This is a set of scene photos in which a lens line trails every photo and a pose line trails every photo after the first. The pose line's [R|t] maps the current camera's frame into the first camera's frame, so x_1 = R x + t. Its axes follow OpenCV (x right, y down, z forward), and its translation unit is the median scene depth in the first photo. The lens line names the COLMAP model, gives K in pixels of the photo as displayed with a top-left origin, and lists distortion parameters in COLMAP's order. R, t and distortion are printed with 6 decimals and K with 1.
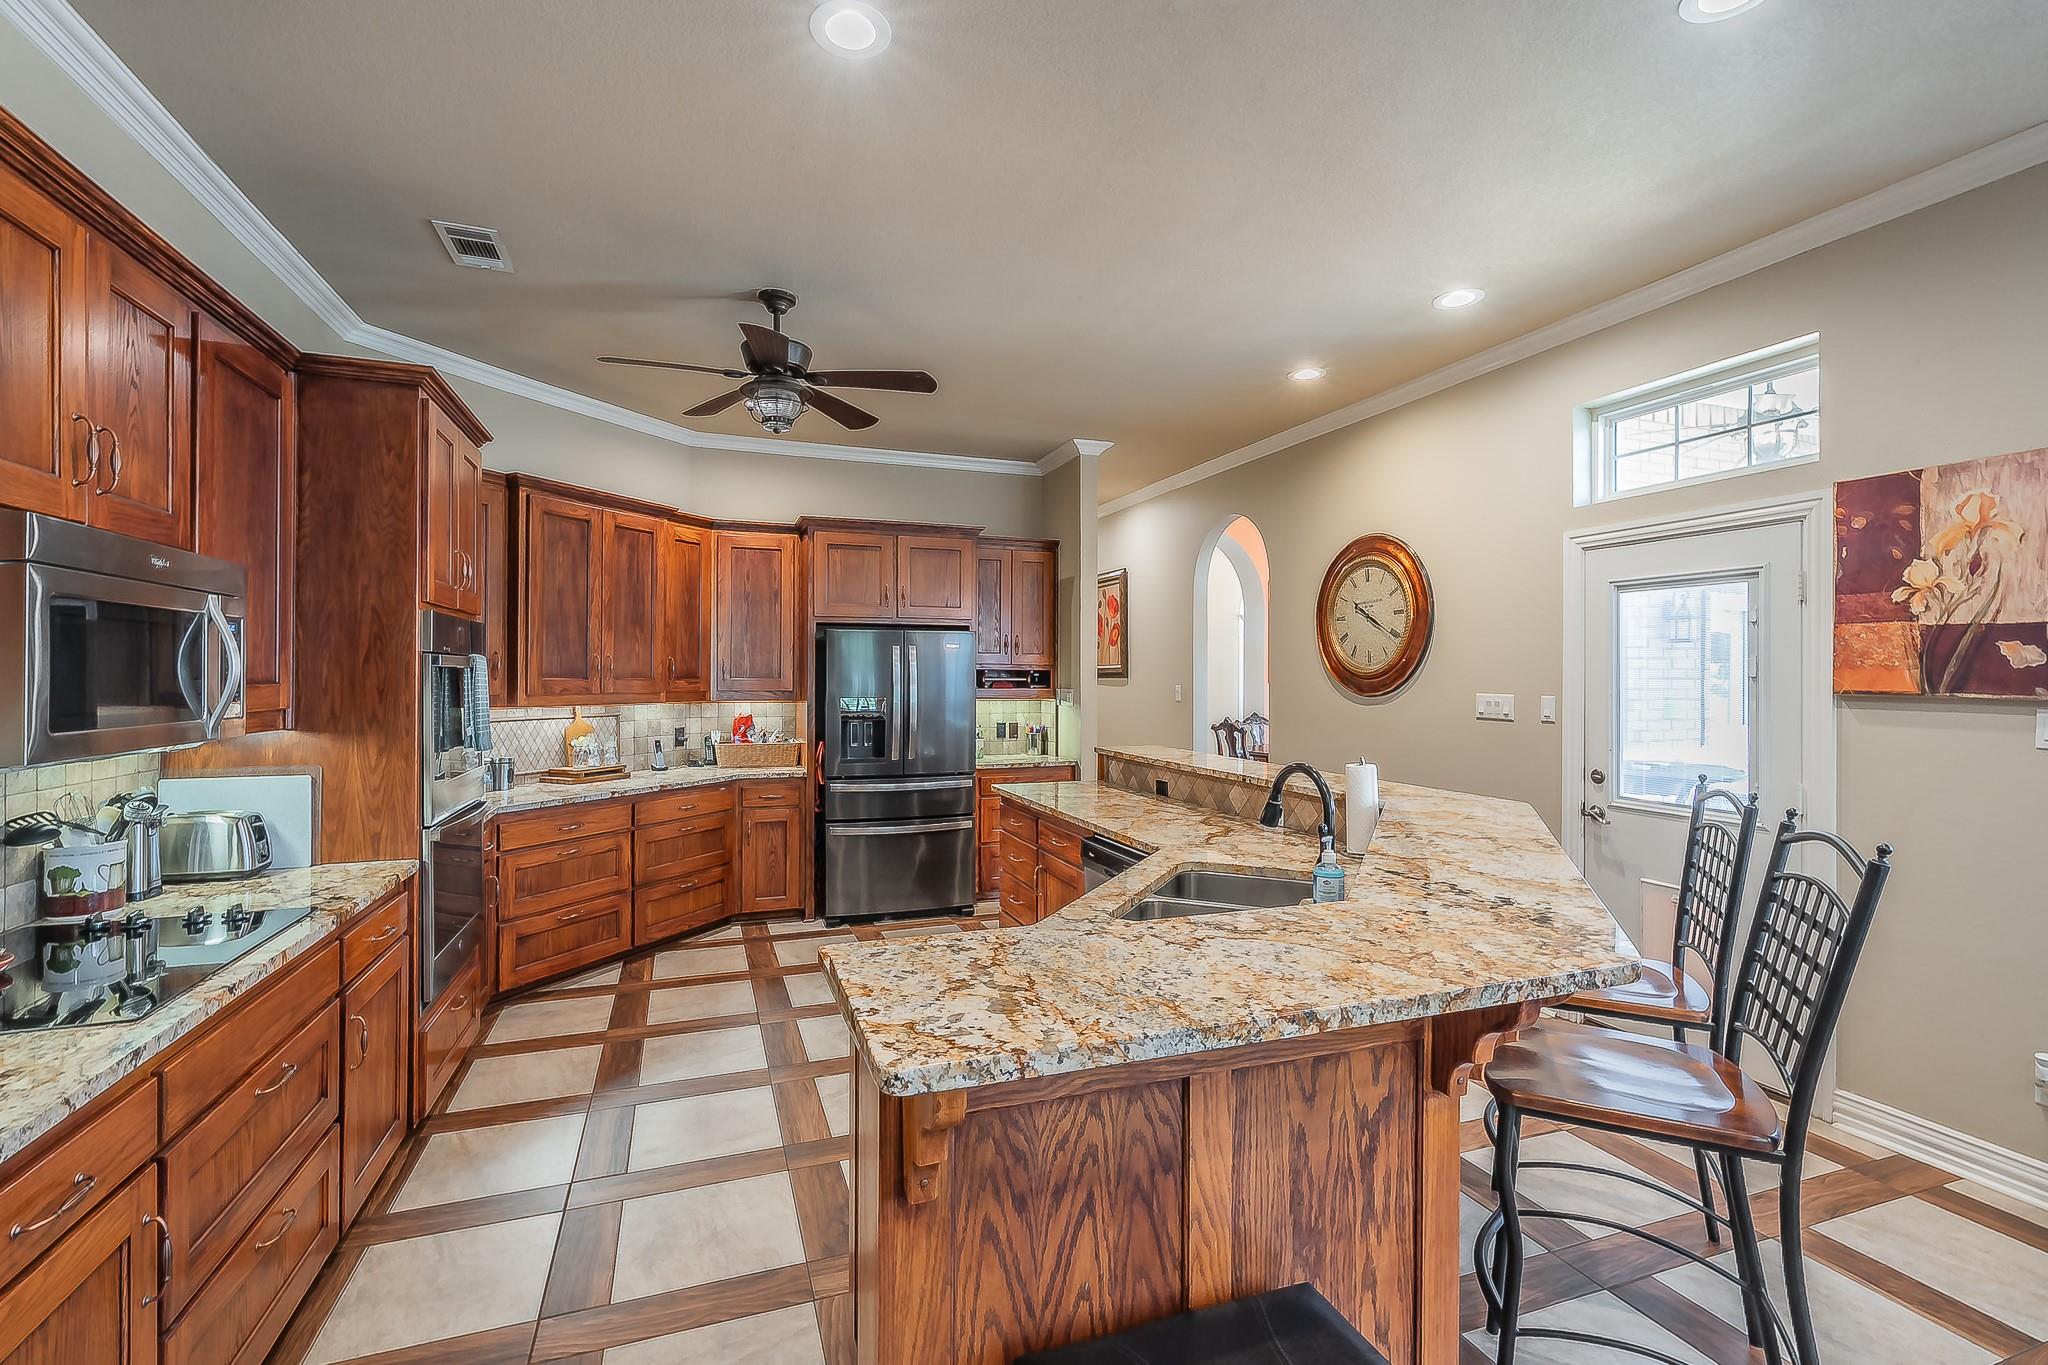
lens RADIAL K [[896.9, 0, 1007.9], [0, 896.9, 674.4], [0, 0, 1]] dist [0.001728, -0.000066]
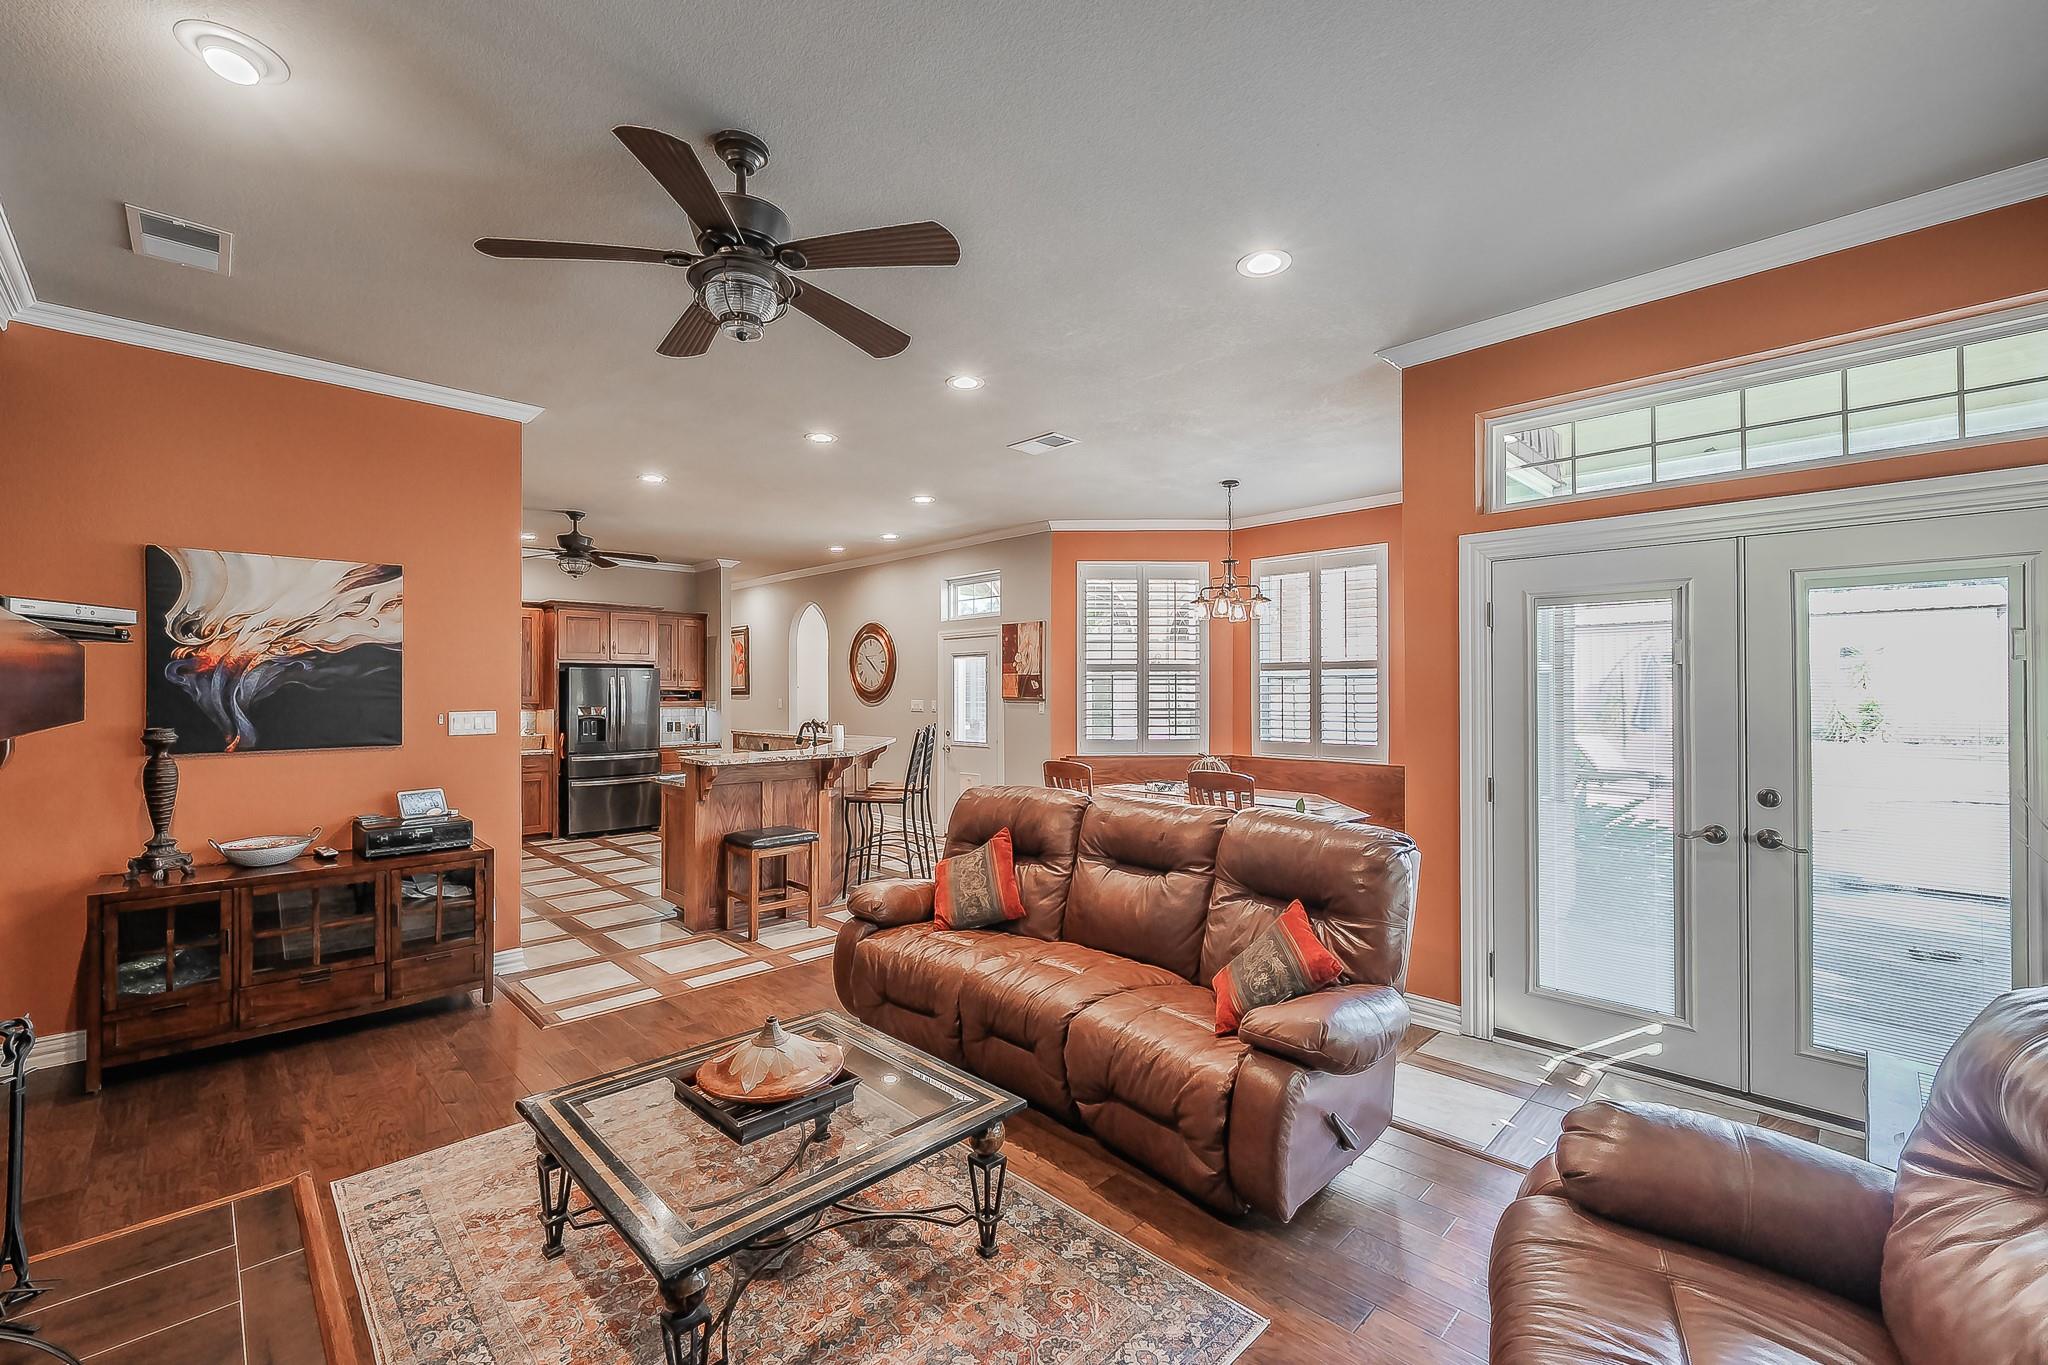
lens RADIAL K [[846.3, 0, 986.9], [0, 846.3, 683.5], [0, 0, 1]] dist [0.001580, -0.000259]
pose [[0.919472, -0.001740, 0.393152, -0.113397], [0.005371, 0.999952, -0.008134, -0.001563], [-0.393119, 0.009591, 0.919437, -0.890063]]
